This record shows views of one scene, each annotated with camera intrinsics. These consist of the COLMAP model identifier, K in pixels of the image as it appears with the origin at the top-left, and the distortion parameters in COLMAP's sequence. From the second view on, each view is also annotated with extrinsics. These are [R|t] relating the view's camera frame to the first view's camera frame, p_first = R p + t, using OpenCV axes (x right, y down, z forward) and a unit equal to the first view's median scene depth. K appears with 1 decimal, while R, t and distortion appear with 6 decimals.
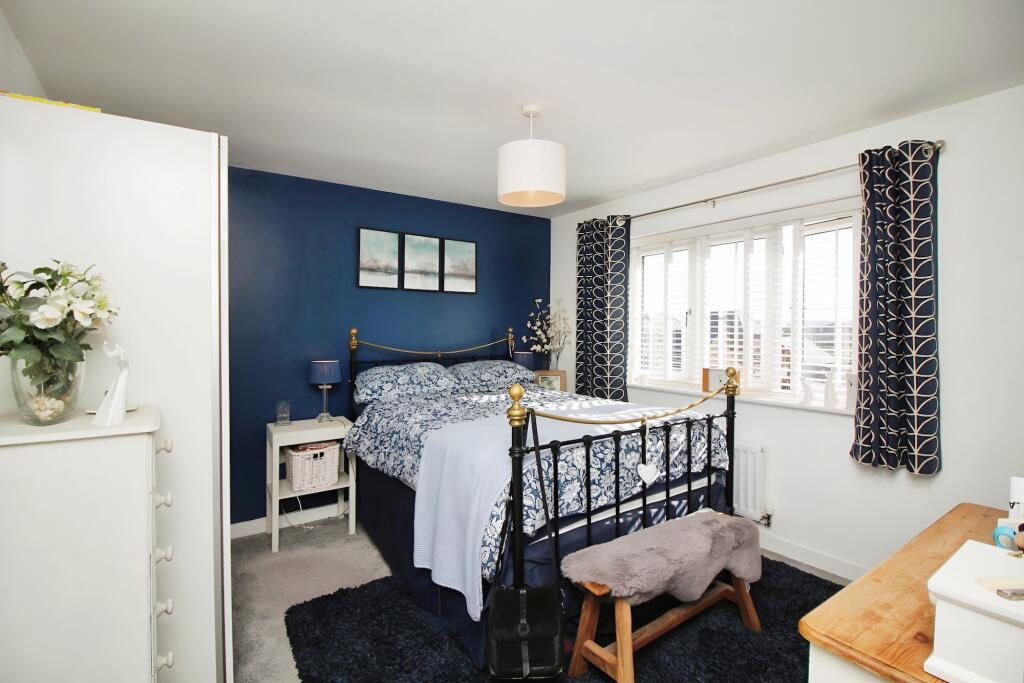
lens RADIAL K [[478.7, 0, 518.0], [0, 478.7, 328.9], [0, 0, 1]] dist [-0.000989, -0.000400]
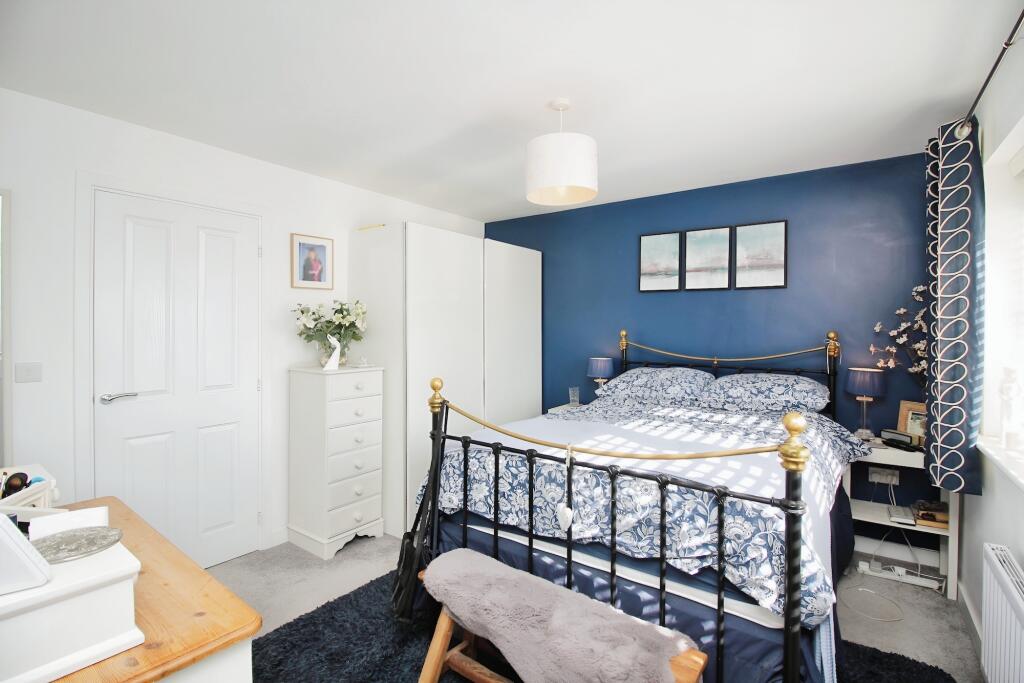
lens RADIAL K [[478.7, 0, 518.0], [0, 478.7, 328.9], [0, 0, 1]] dist [-0.000989, -0.000400]
pose [[0.317470, 0.006342, -0.948247, 0.871031], [-0.009597, 0.999948, 0.003475, -0.008286], [0.948220, 0.007997, 0.317514, 0.595881]]
